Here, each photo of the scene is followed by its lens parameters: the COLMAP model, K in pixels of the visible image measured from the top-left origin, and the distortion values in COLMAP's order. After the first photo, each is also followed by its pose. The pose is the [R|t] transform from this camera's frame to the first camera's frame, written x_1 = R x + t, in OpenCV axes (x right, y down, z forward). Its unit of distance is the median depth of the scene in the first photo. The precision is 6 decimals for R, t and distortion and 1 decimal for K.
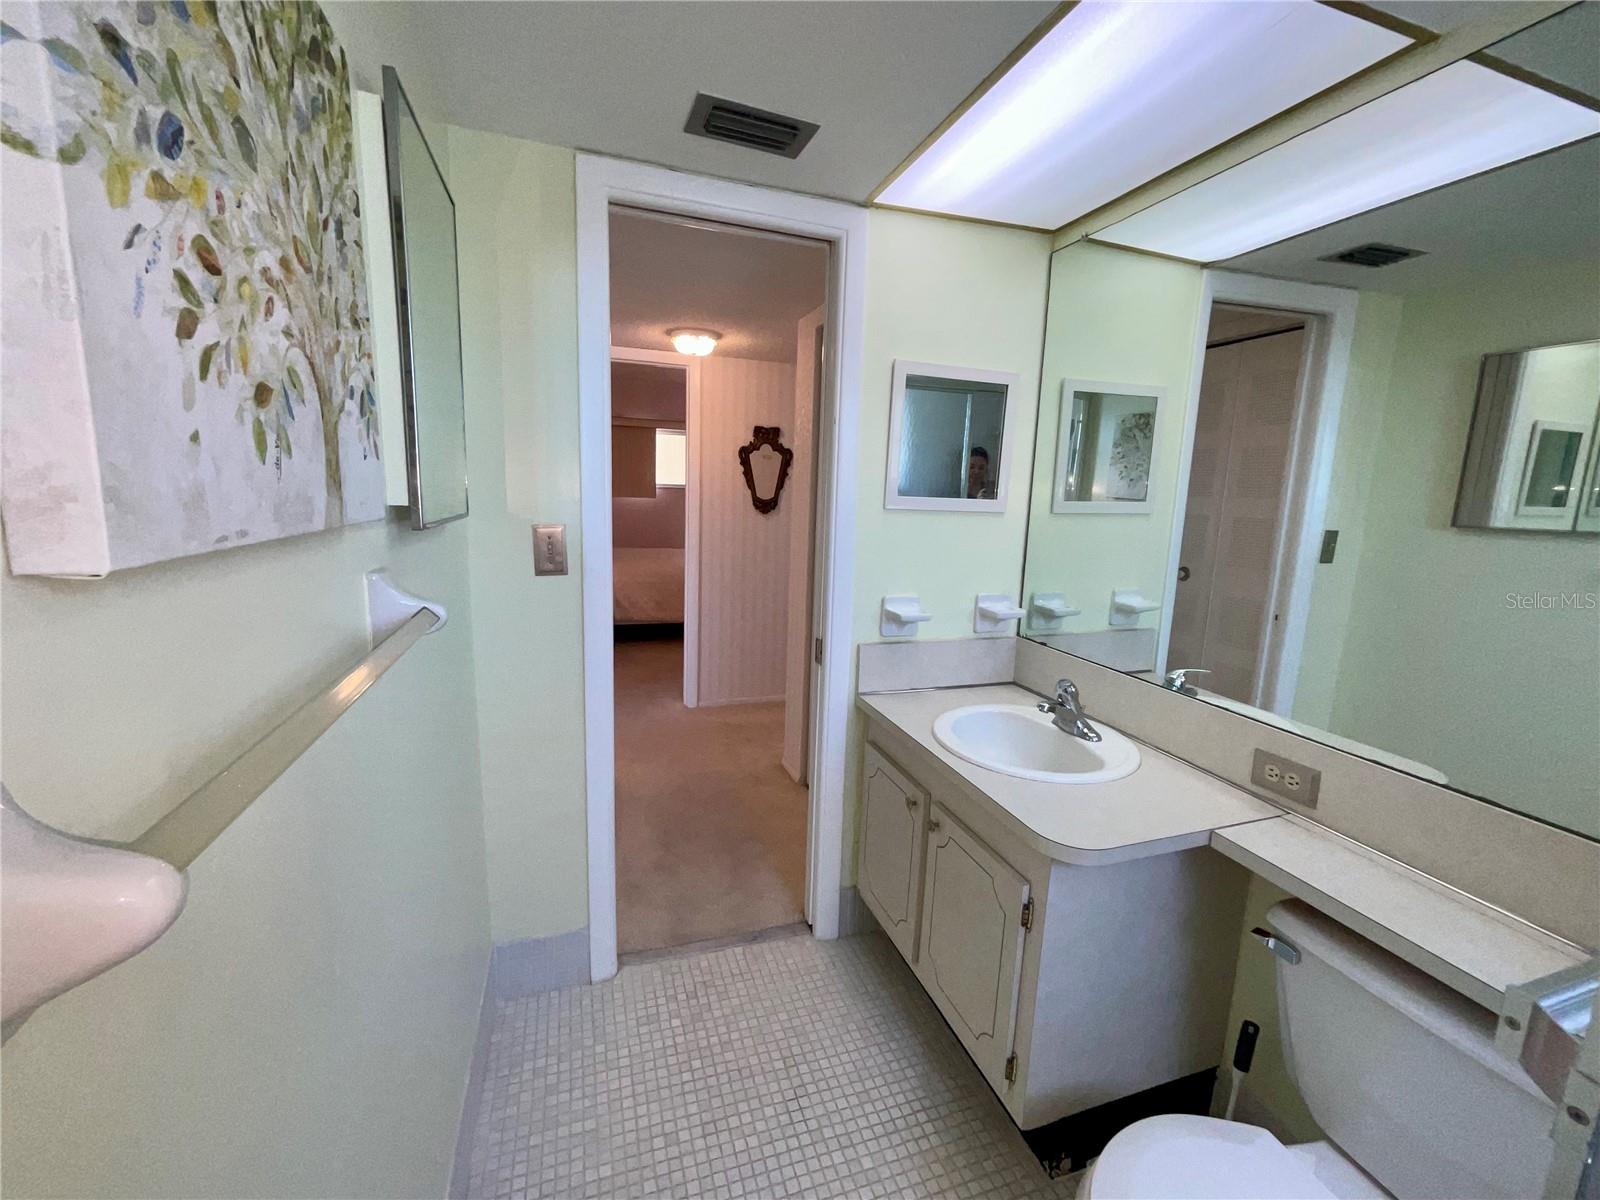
lens RADIAL K [[649.2, 0, 799.3], [0, 649.2, 597.3], [0, 0, 1]] dist [-0.002517, -0.000116]
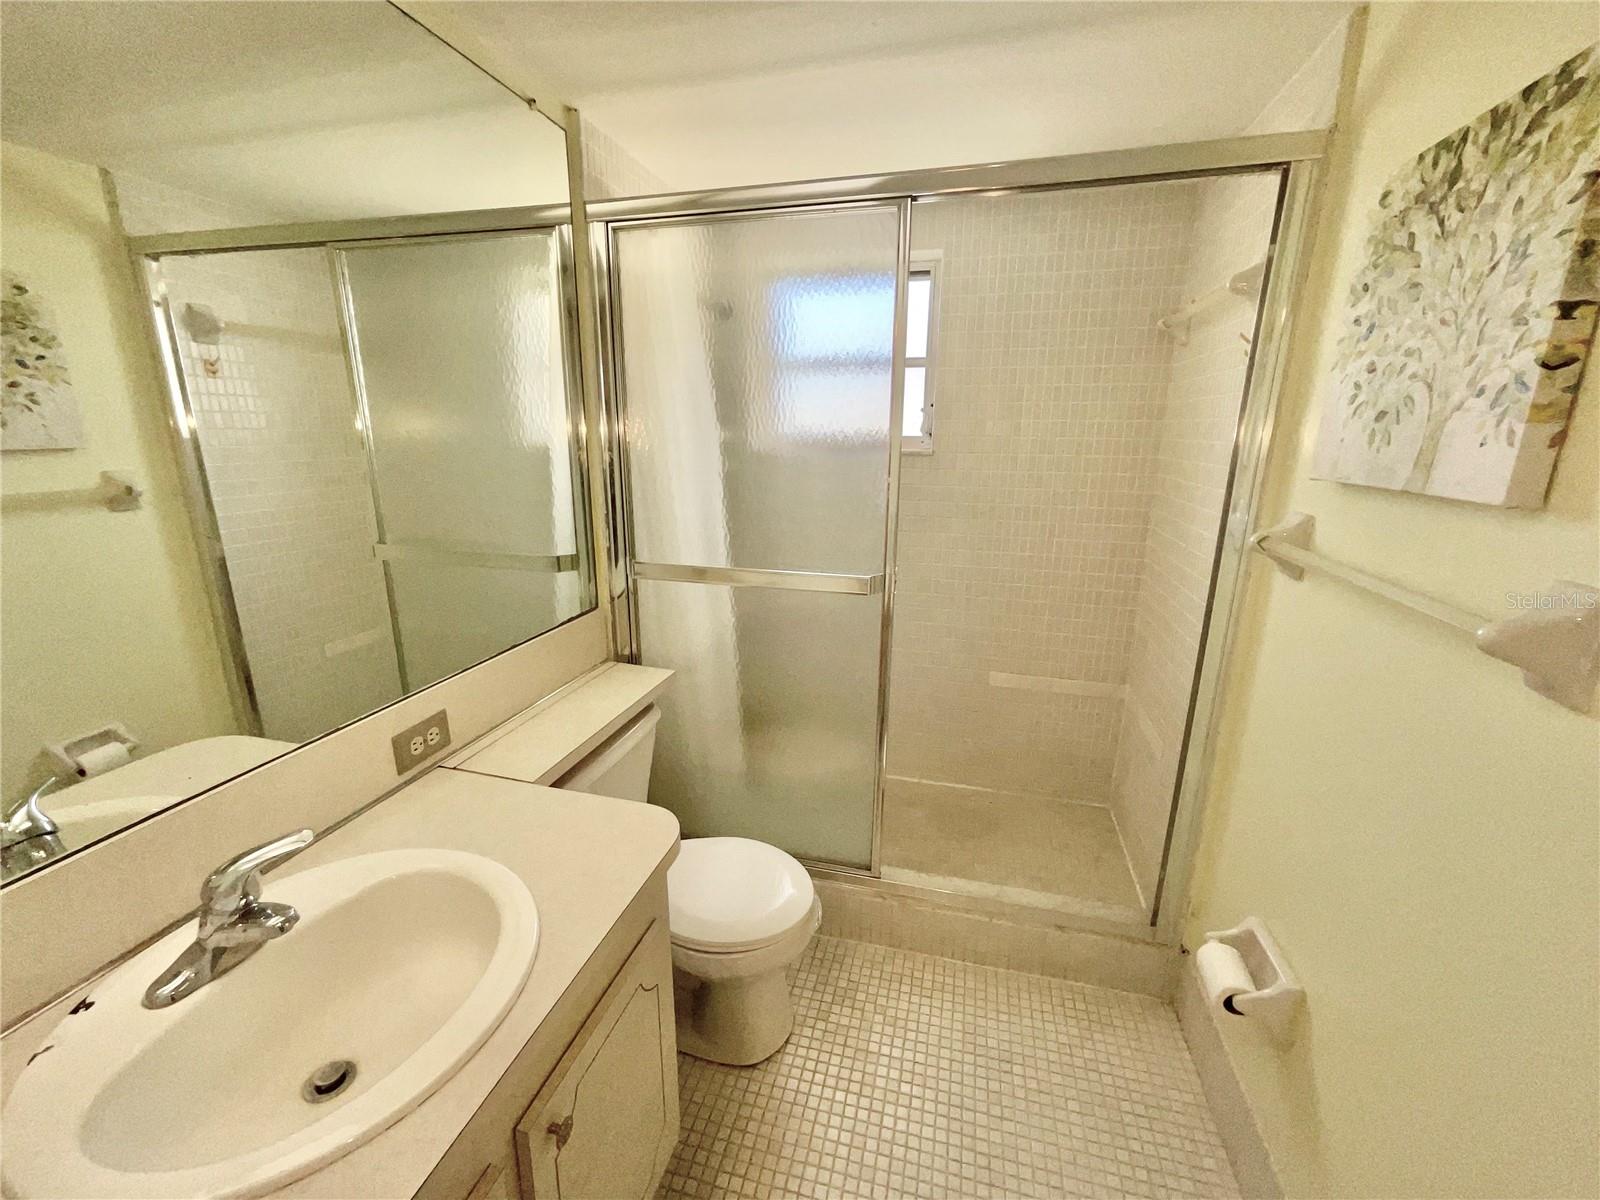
lens RADIAL K [[649.2, 0, 800.4], [0, 649.2, 602.0], [0, 0, 1]] dist [-0.002517, -0.000116]
pose [[-0.833676, -0.170434, 0.525296, -0.254362], [0.060524, 0.917260, 0.393663, -0.367109], [-0.548927, 0.359980, -0.754383, 2.000766]]
